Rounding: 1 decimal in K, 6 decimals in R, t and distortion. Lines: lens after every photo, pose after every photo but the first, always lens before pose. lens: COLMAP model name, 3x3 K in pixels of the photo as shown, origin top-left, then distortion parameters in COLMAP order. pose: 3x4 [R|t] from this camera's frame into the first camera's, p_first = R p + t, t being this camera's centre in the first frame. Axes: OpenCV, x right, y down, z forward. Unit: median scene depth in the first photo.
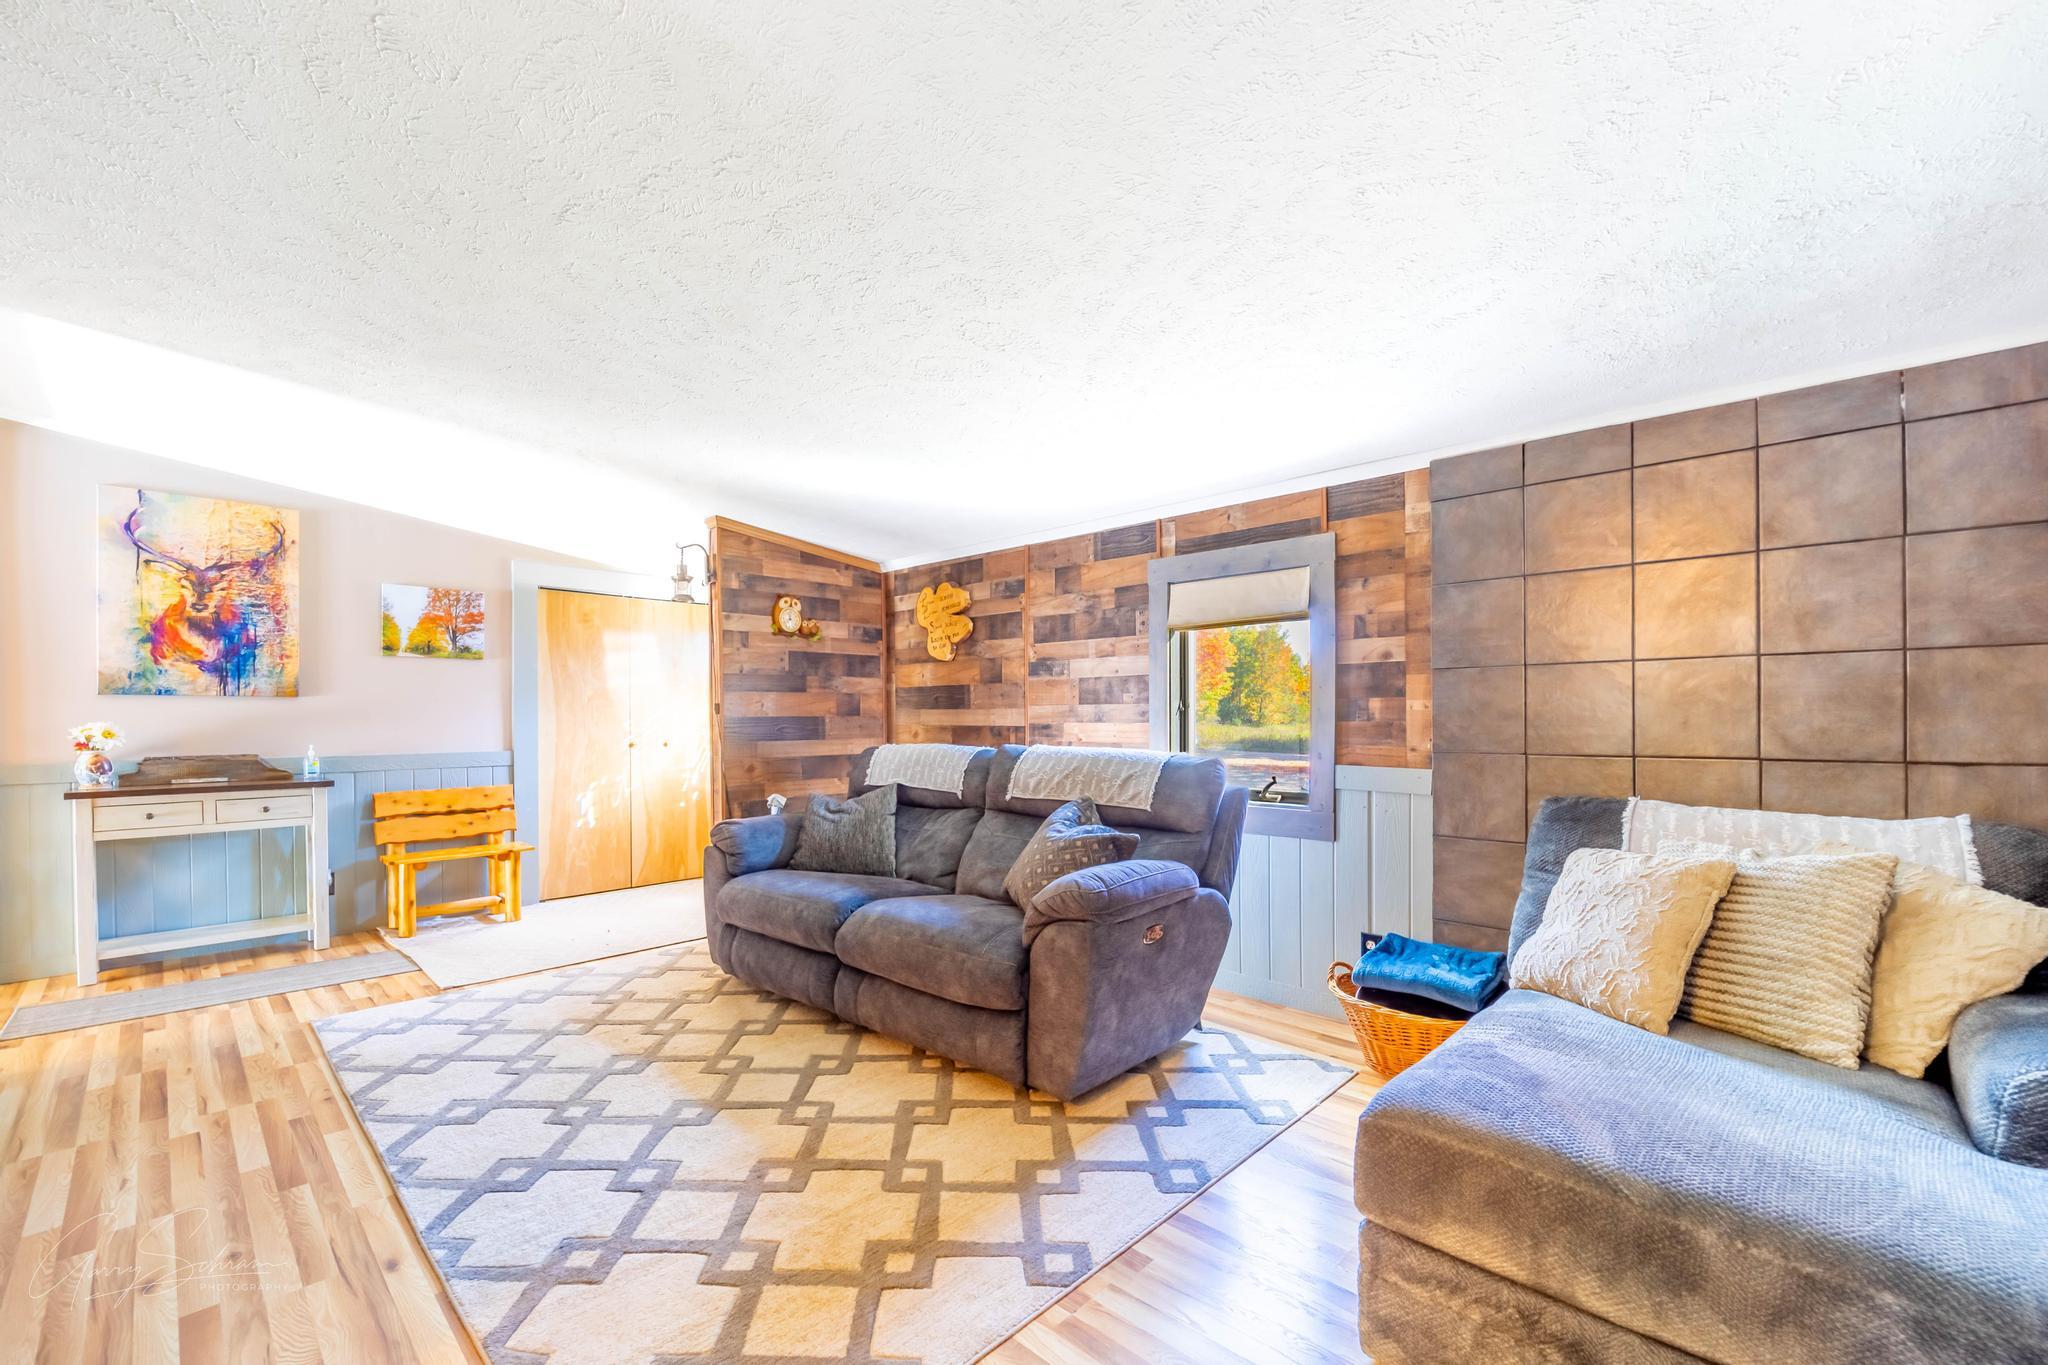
lens RADIAL K [[847.3, 0, 1030.0], [0, 847.3, 718.7], [0, 0, 1]] dist [-0.013566, -0.000118]
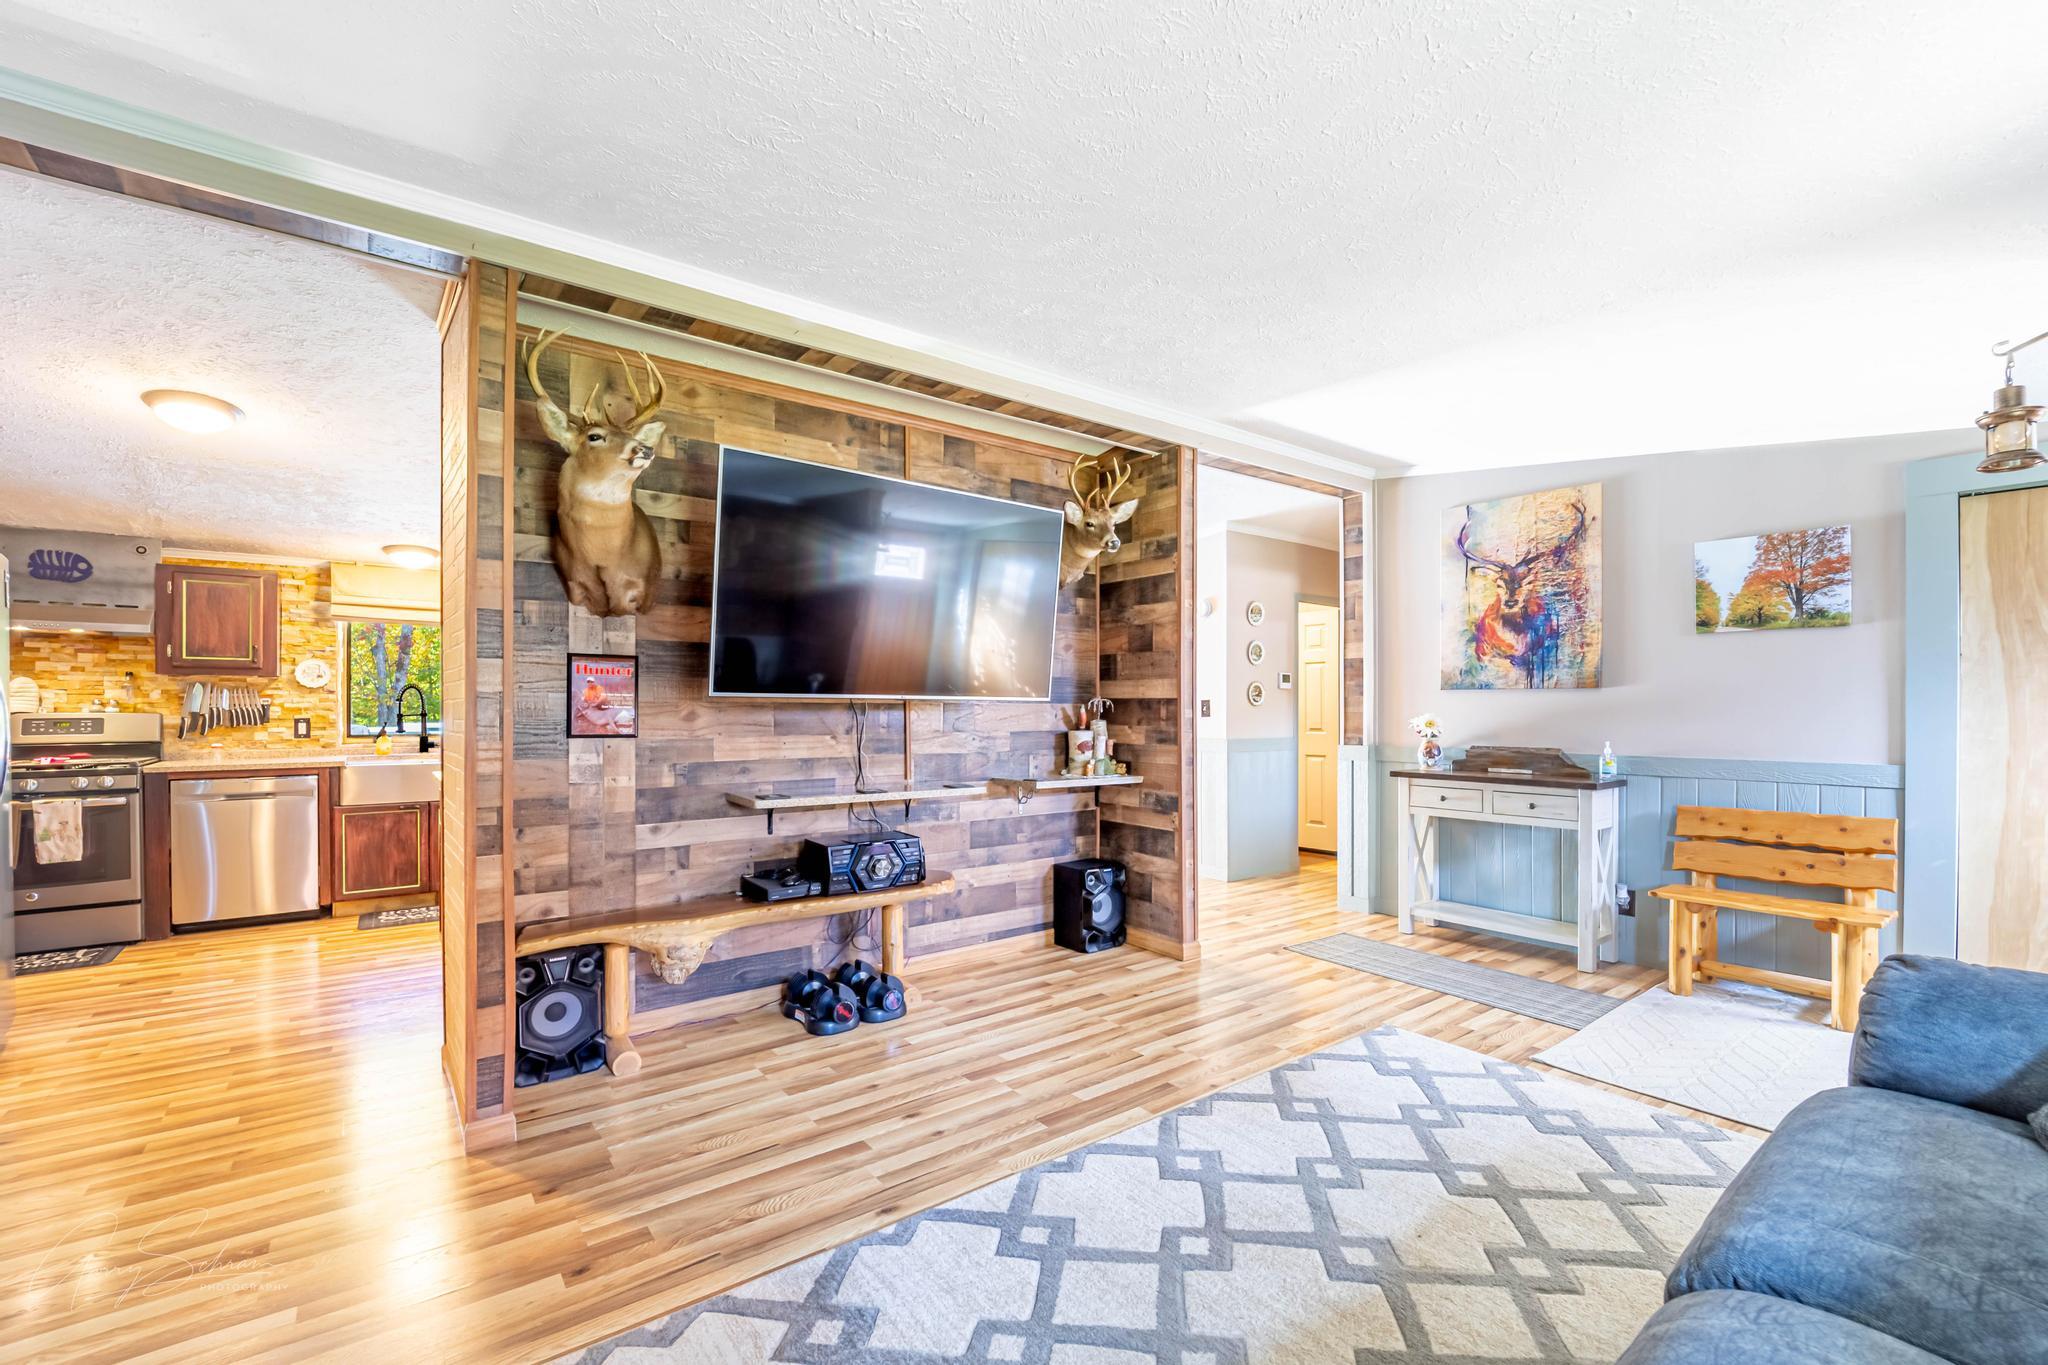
lens RADIAL K [[830.4, 0, 1015.2], [0, 830.4, 709.8], [0, 0, 1]] dist [-0.025922, -0.000223]
pose [[-0.172415, 0.006576, -0.985002, 0.122657], [-0.004200, 0.999964, 0.007411, -0.007228], [0.985015, 0.005415, -0.172381, 0.596700]]
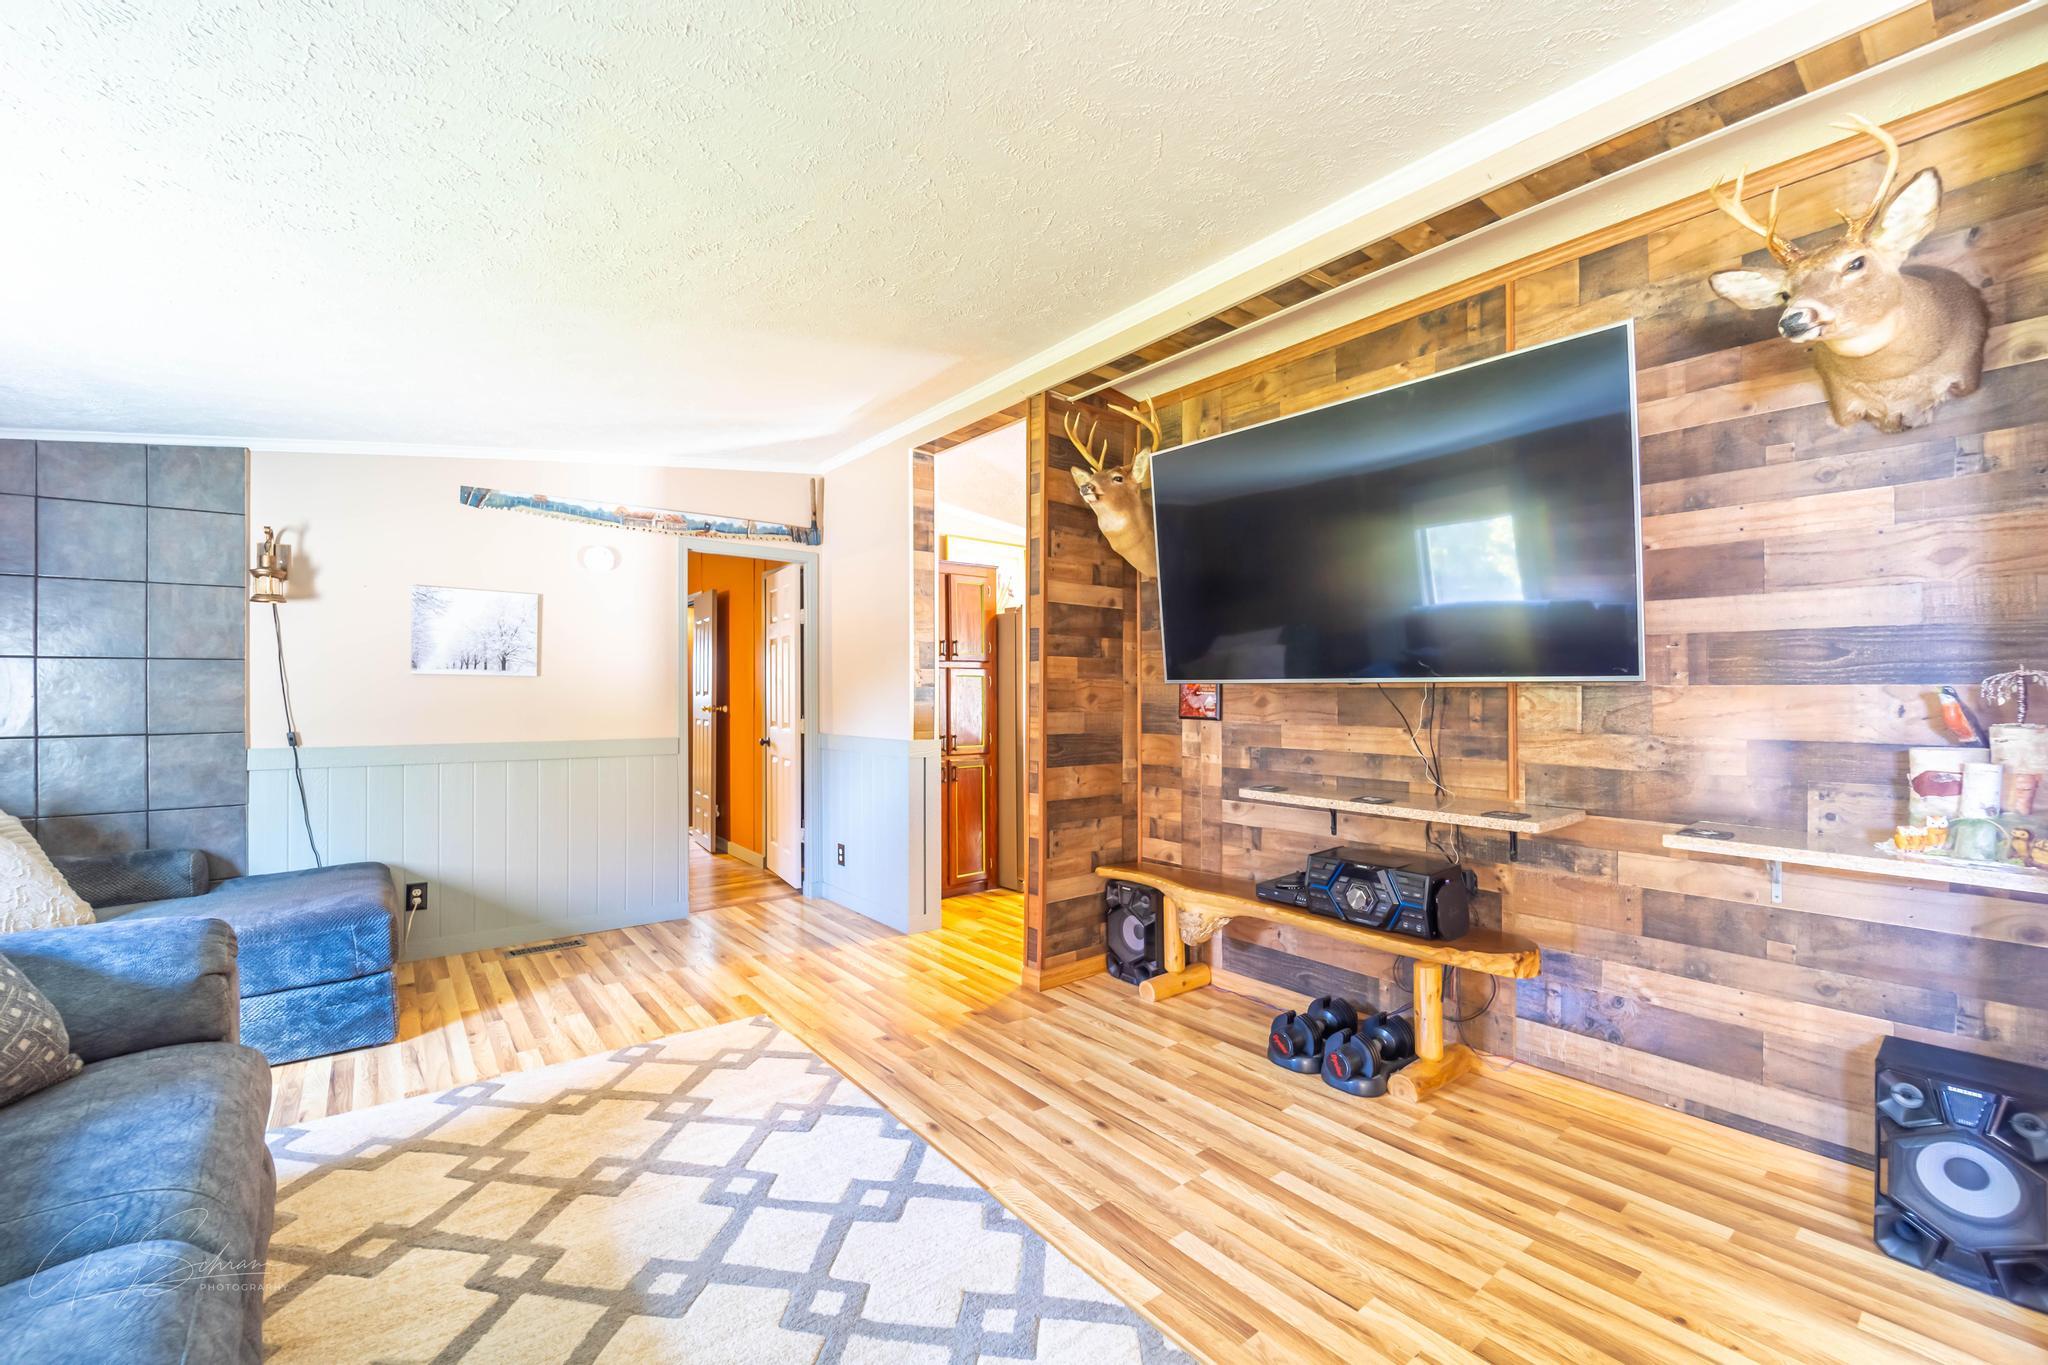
lens RADIAL K [[836.6, 0, 1019.7], [0, 836.6, 694.6], [0, 0, 1]] dist [-0.013659, -0.000518]
pose [[-0.989855, 0.006854, 0.141914, -0.480829], [0.007939, 0.999943, 0.007080, -0.008892], [-0.141858, 0.008135, -0.989854, 0.996412]]
